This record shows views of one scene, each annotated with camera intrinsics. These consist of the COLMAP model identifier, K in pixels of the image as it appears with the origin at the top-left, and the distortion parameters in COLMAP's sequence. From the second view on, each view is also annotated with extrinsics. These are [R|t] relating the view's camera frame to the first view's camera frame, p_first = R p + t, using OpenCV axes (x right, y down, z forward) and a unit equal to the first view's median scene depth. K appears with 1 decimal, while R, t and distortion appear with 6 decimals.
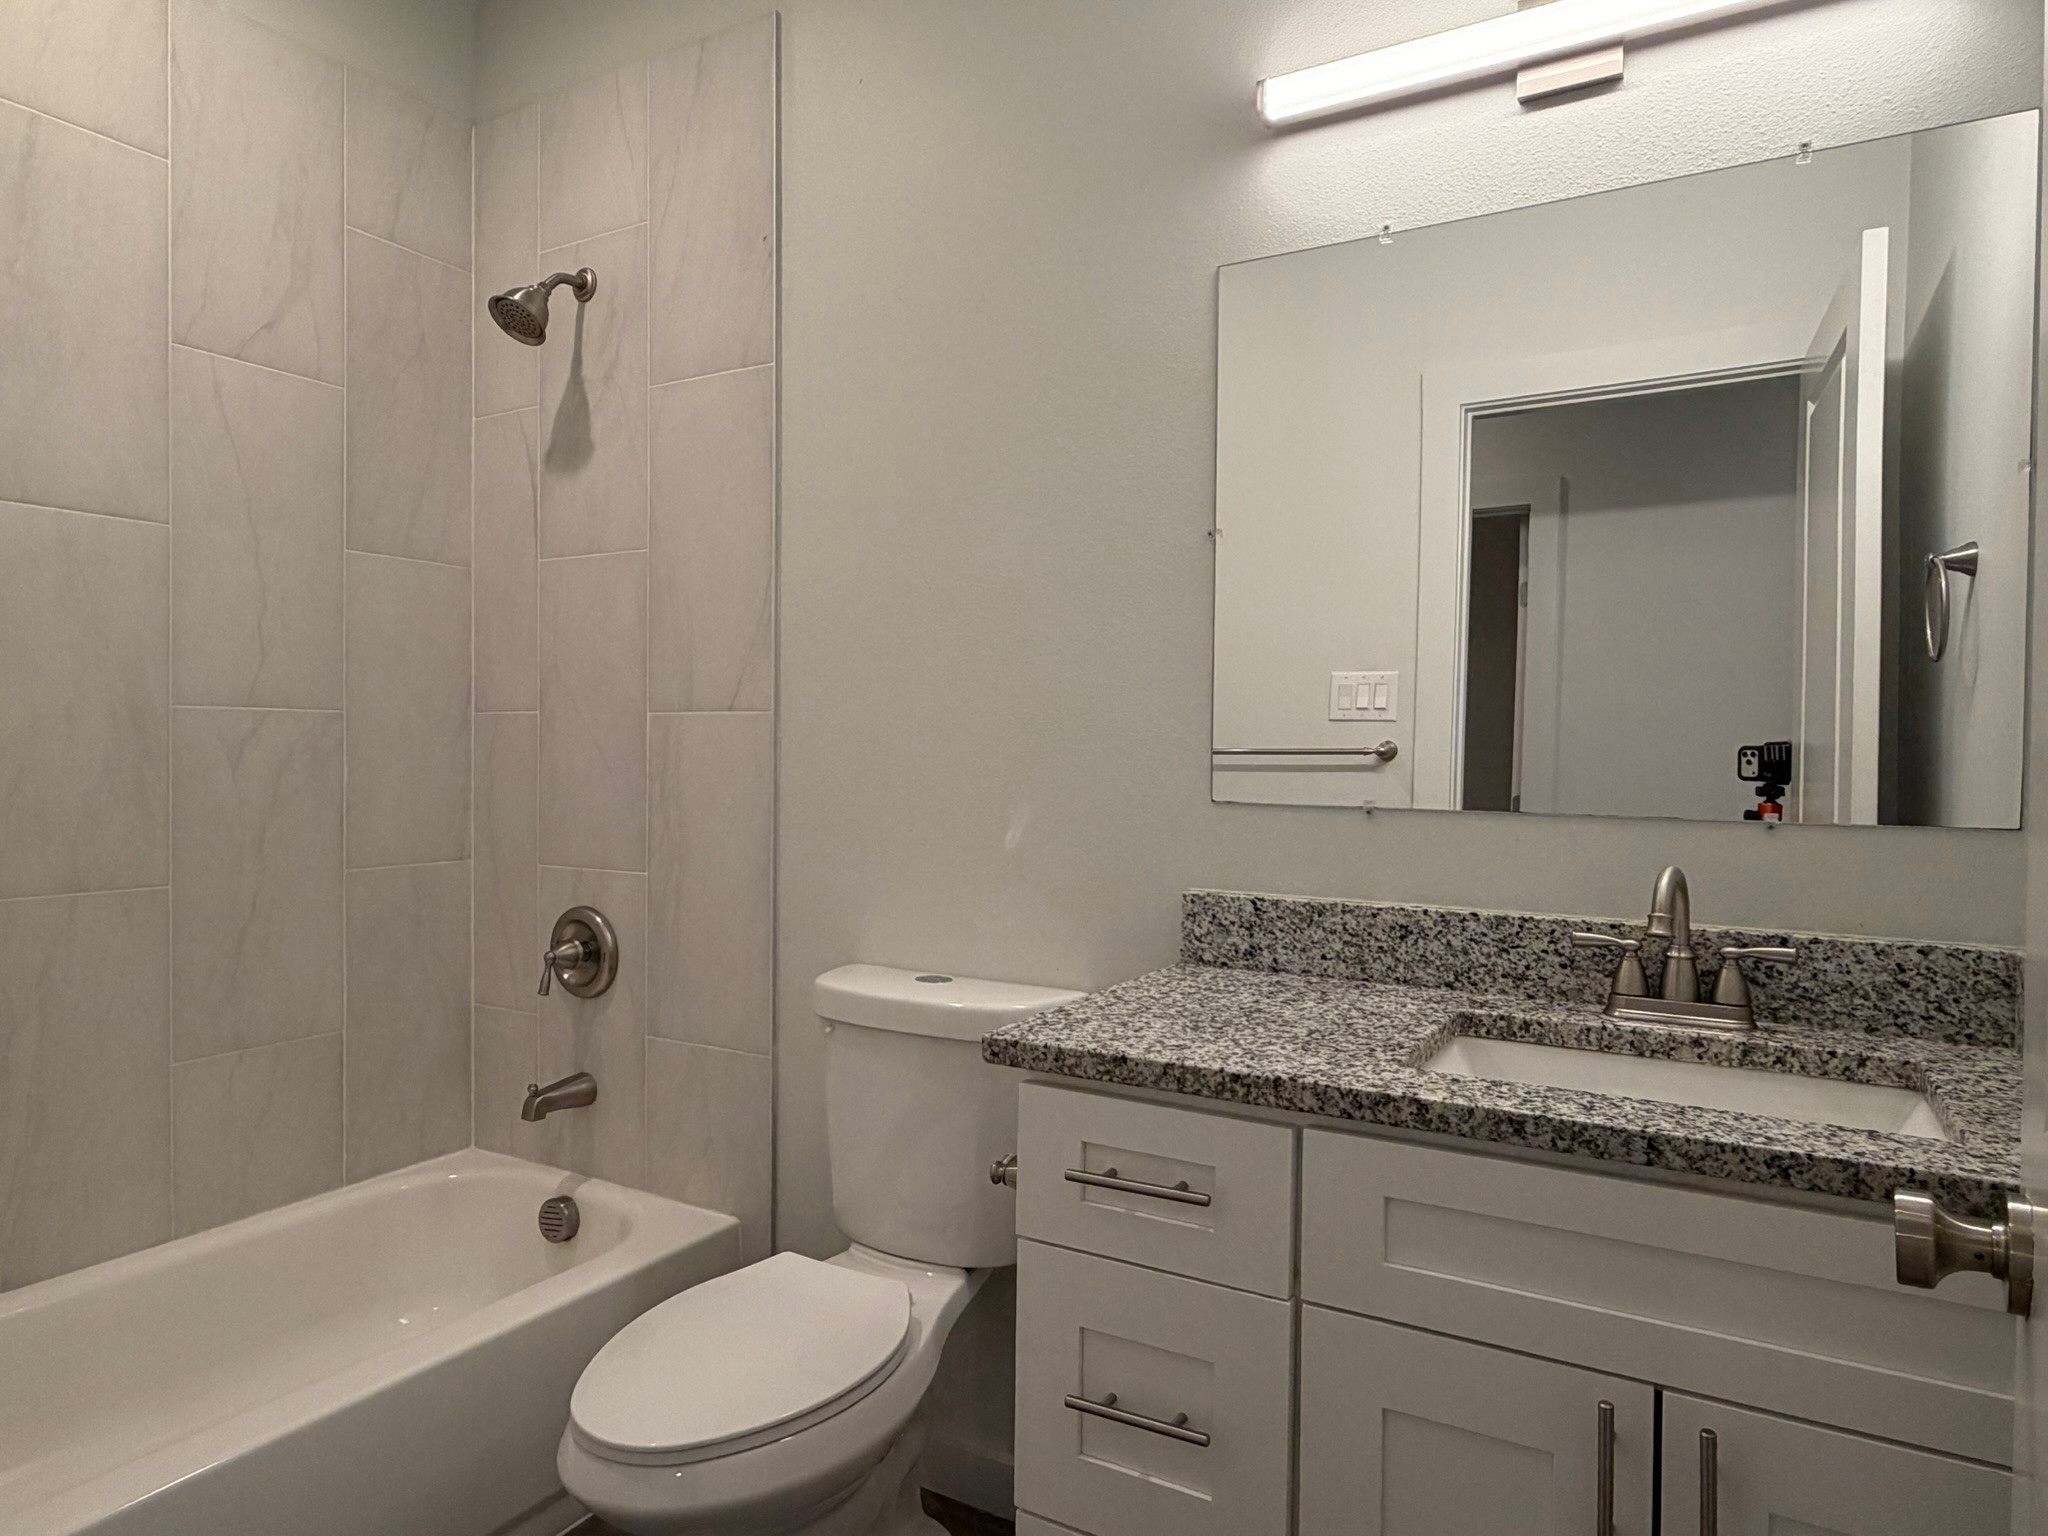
lens RADIAL K [[1213.0, 0, 1024.0], [0, 1213.0, 768.0], [0, 0, 1]] dist [-0.003861, -0.000732]
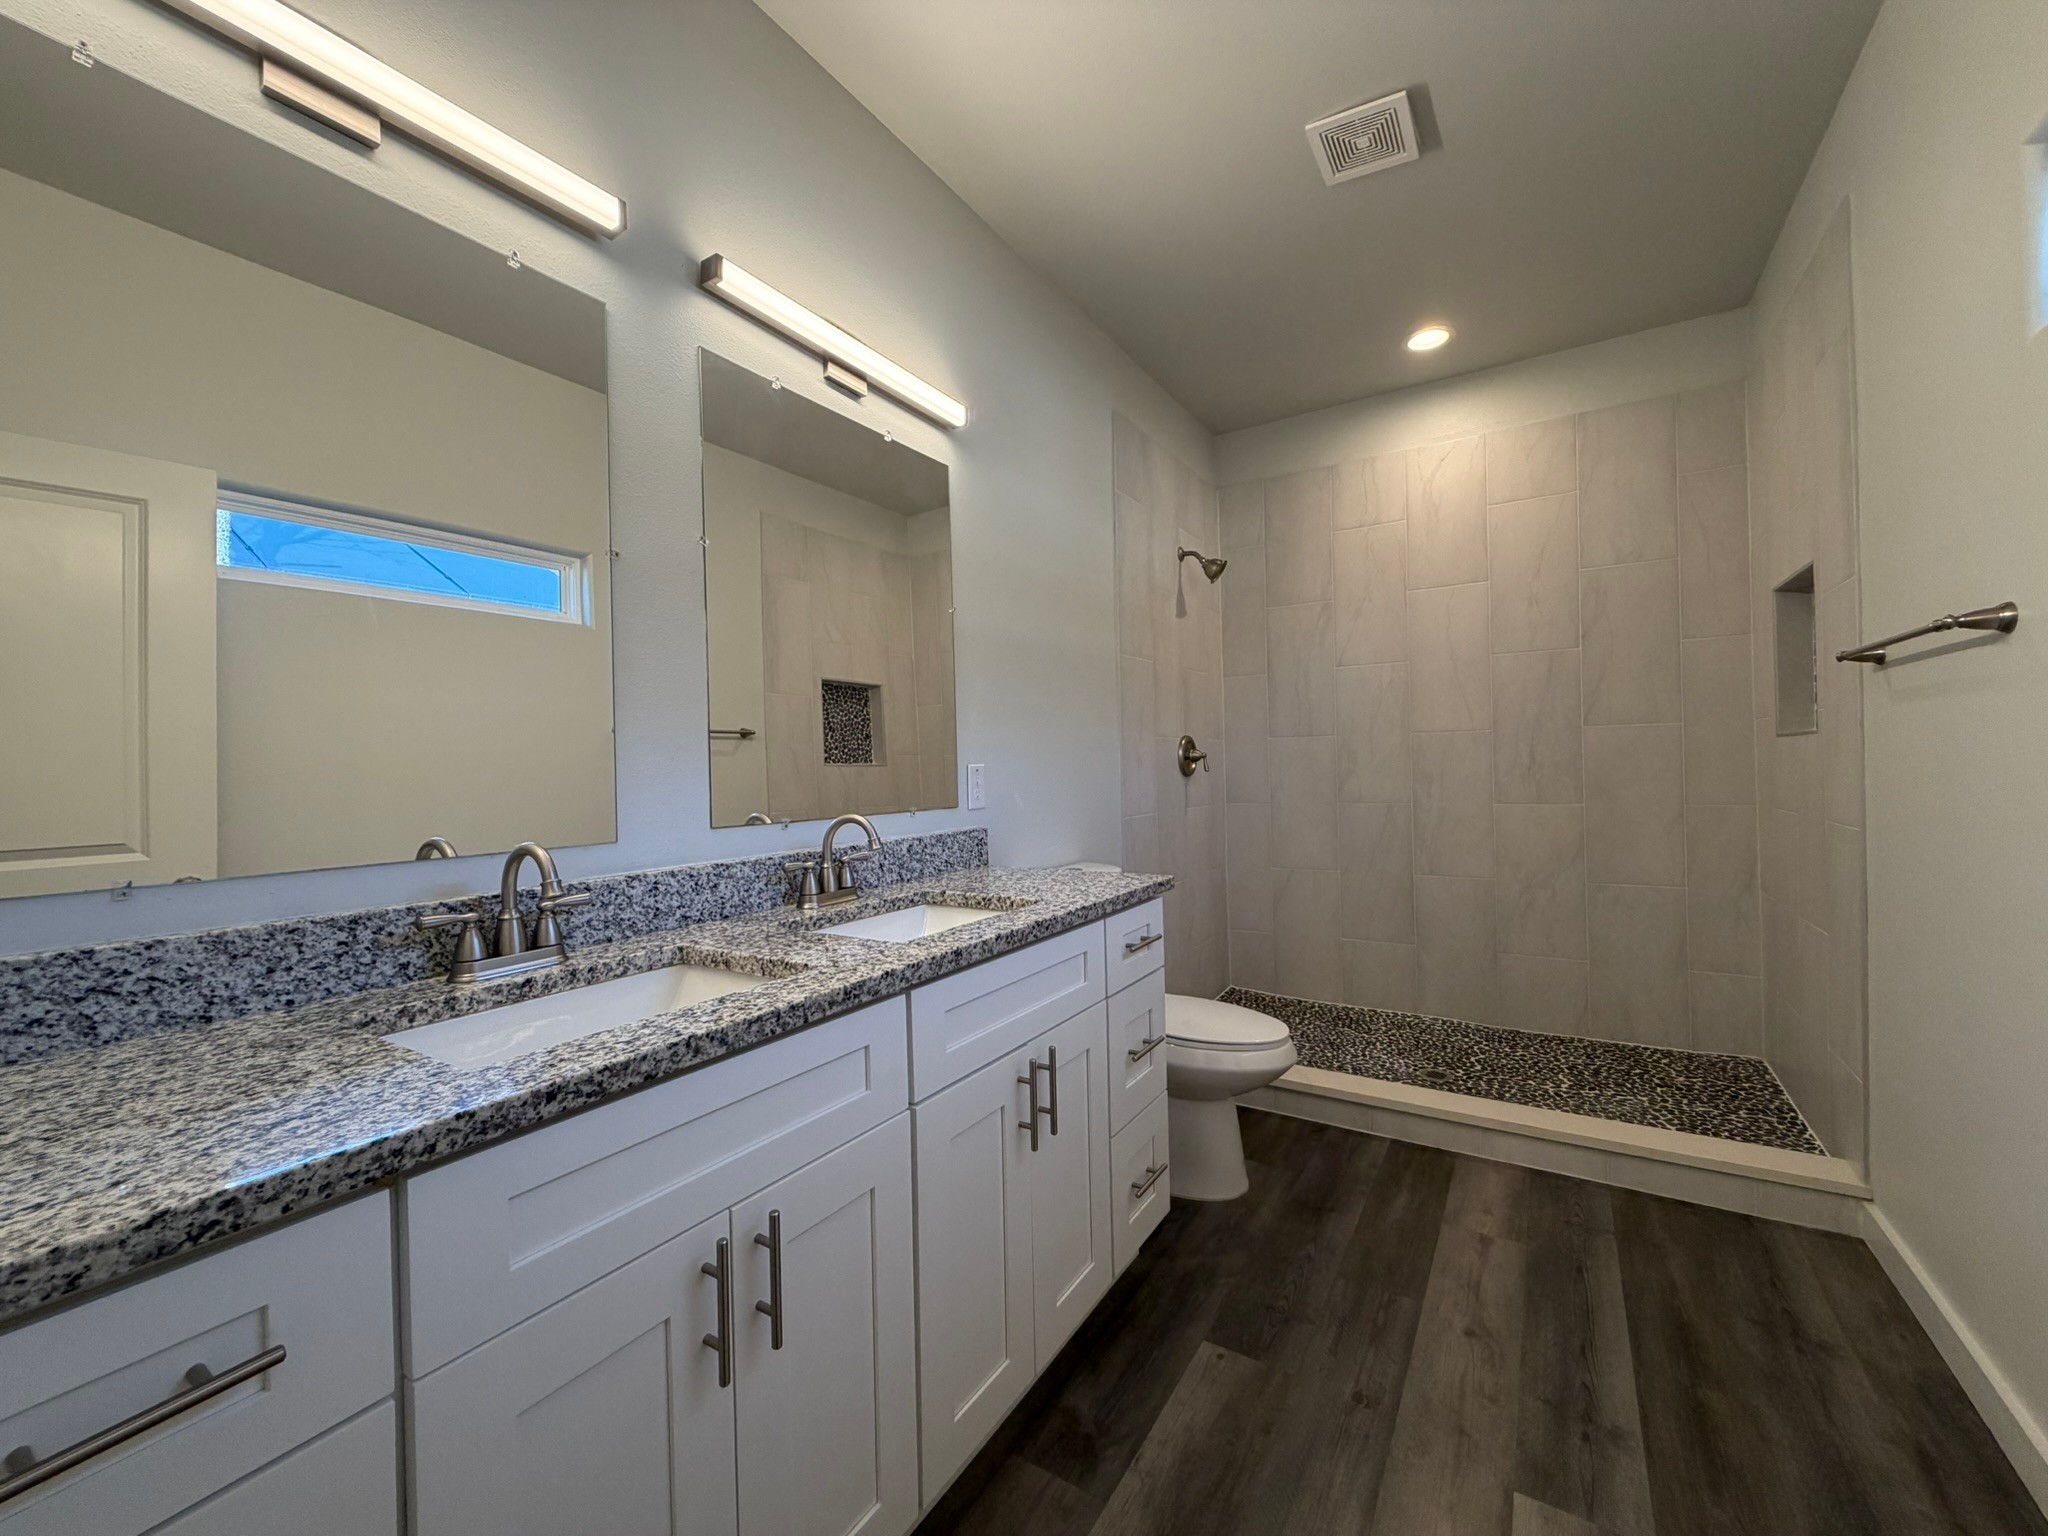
lens RADIAL K [[812.9, 0, 1019.4], [0, 812.9, 766.1], [0, 0, 1]] dist [0.000258, 0.000071]
pose [[0.053732, -0.008480, 0.998519, -0.251830], [0.051887, 0.998637, 0.005689, 0.025705], [-0.997206, 0.051505, 0.054099, 0.442288]]
